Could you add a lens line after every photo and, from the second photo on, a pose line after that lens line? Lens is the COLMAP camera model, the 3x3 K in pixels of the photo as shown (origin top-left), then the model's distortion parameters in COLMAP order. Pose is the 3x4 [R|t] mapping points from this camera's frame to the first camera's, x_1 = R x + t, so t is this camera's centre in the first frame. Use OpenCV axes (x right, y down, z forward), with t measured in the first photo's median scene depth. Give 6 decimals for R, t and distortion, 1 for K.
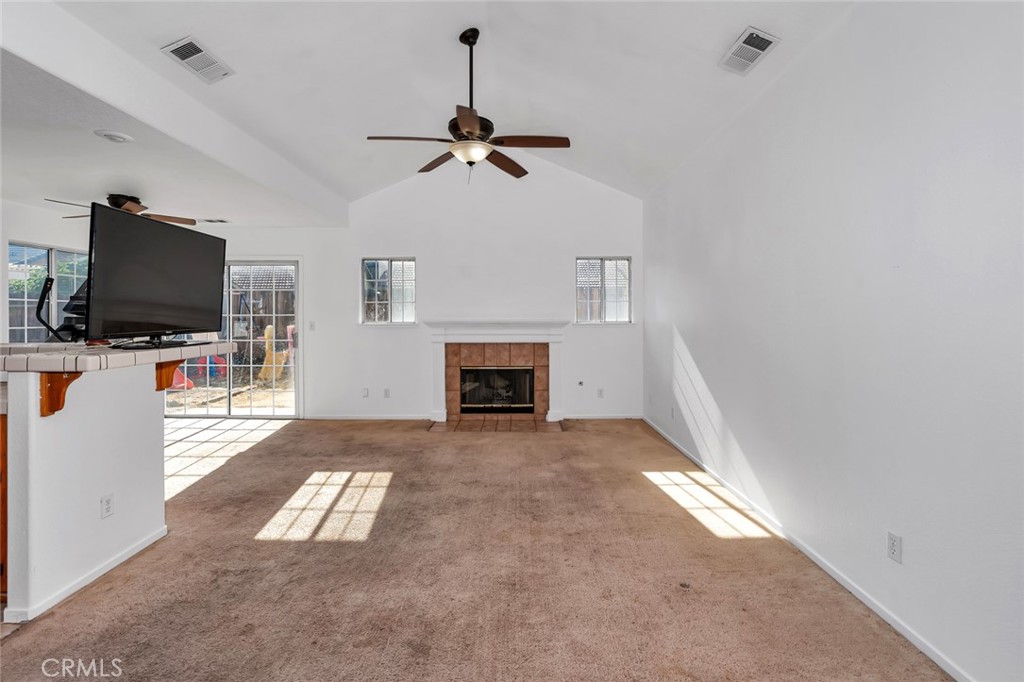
lens RADIAL K [[474.6, 0, 512.8], [0, 474.6, 317.4], [0, 0, 1]] dist [-0.002947, -0.000258]
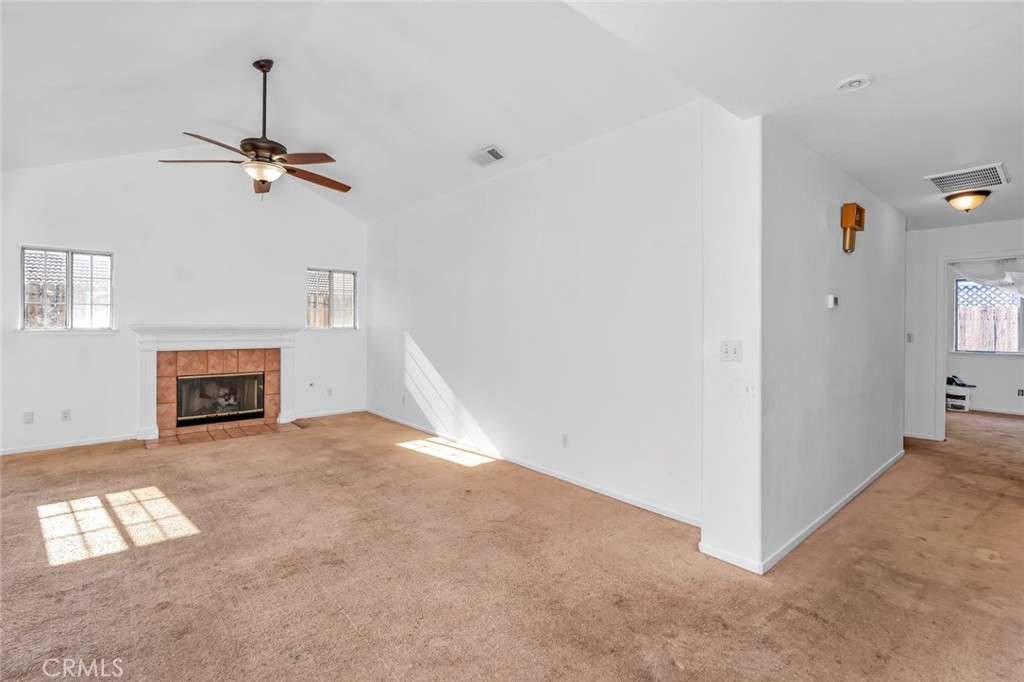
lens RADIAL K [[474.1, 0, 511.1], [0, 474.1, 327.1], [0, 0, 1]] dist [-0.000132, 0.000561]
pose [[0.756511, 0.001549, 0.653979, -0.281842], [-0.005002, 0.999982, 0.003417, 0.001987], [-0.653962, -0.005856, 0.756505, -0.149040]]
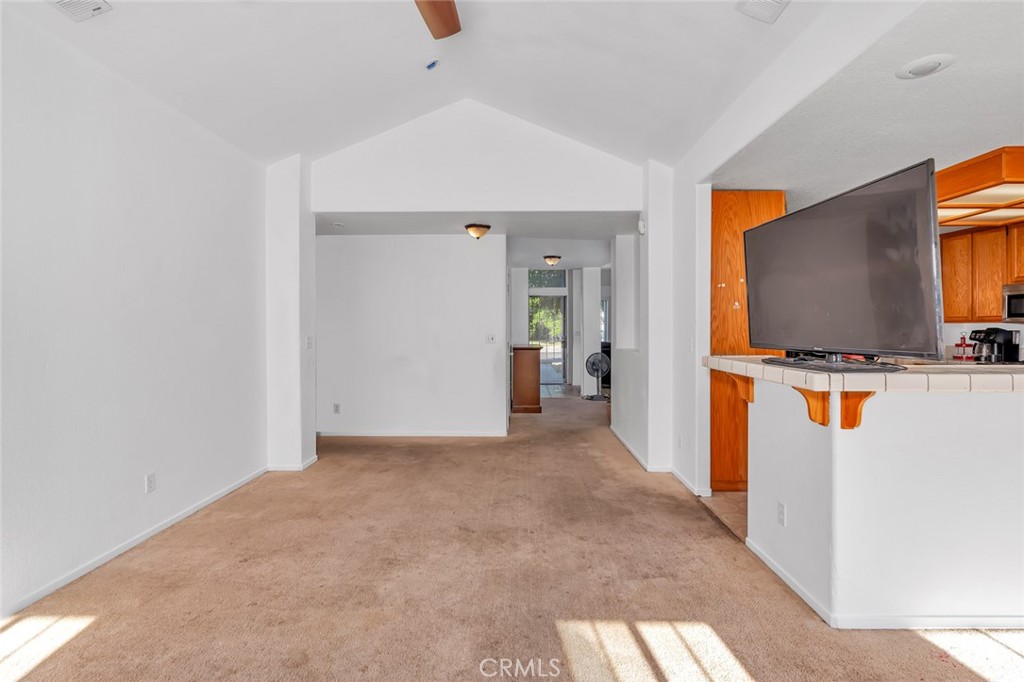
lens RADIAL K [[474.1, 0, 511.1], [0, 474.1, 327.1], [0, 0, 1]] dist [-0.000132, 0.000561]
pose [[-0.999942, -0.000423, 0.010739, -0.147256], [-0.000455, 0.999995, -0.003019, -0.000590], [-0.010737, -0.003024, -0.999938, 1.045895]]
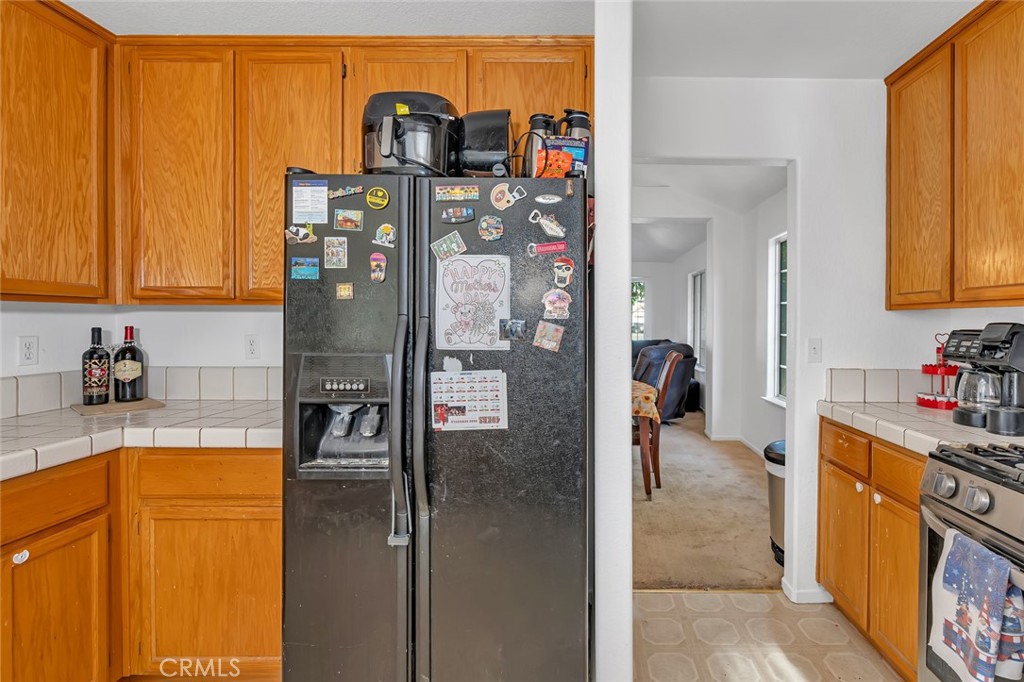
lens RADIAL K [[488.2, 0, 583.3], [0, 488.2, 325.3], [0, 0, 1]] dist [-0.005888, -0.000045]
pose [[-0.999990, -0.004008, -0.001946, -0.934452], [-0.004024, 0.999956, 0.008503, -0.002950], [0.001911, 0.008511, -0.999962, 0.296847]]
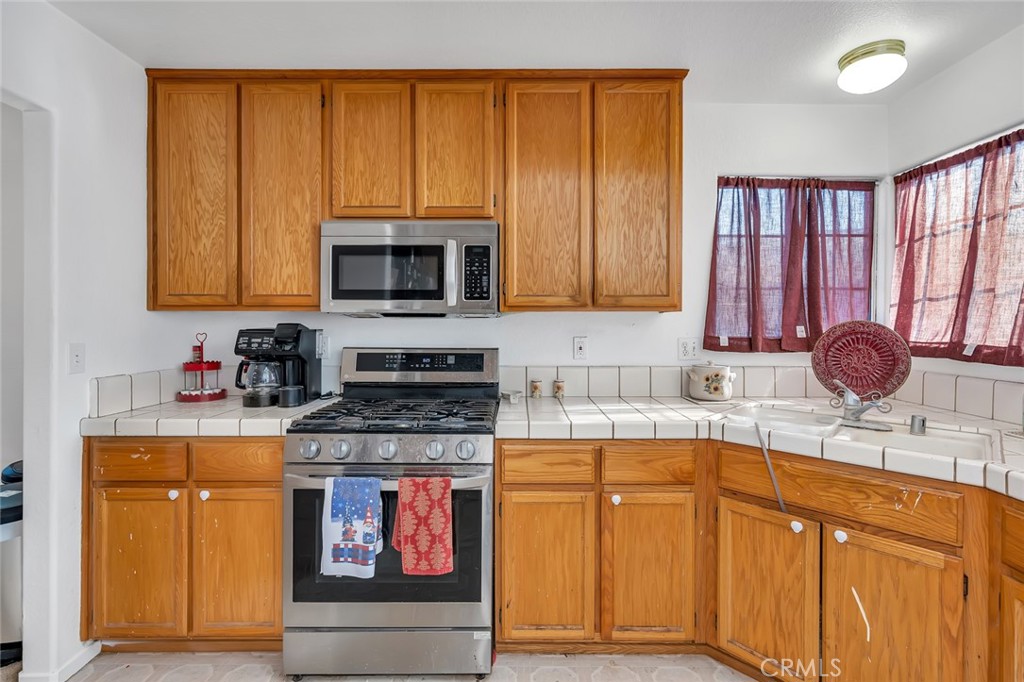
lens RADIAL K [[462.5, 0, 516.1], [0, 462.5, 328.4], [0, 0, 1]] dist [-0.001731, 0.000263]
pose [[-0.007459, 0.011351, -0.999908, -0.798003], [-0.000470, 0.999935, 0.011354, -0.003096], [0.999972, 0.000555, -0.007453, 0.169744]]
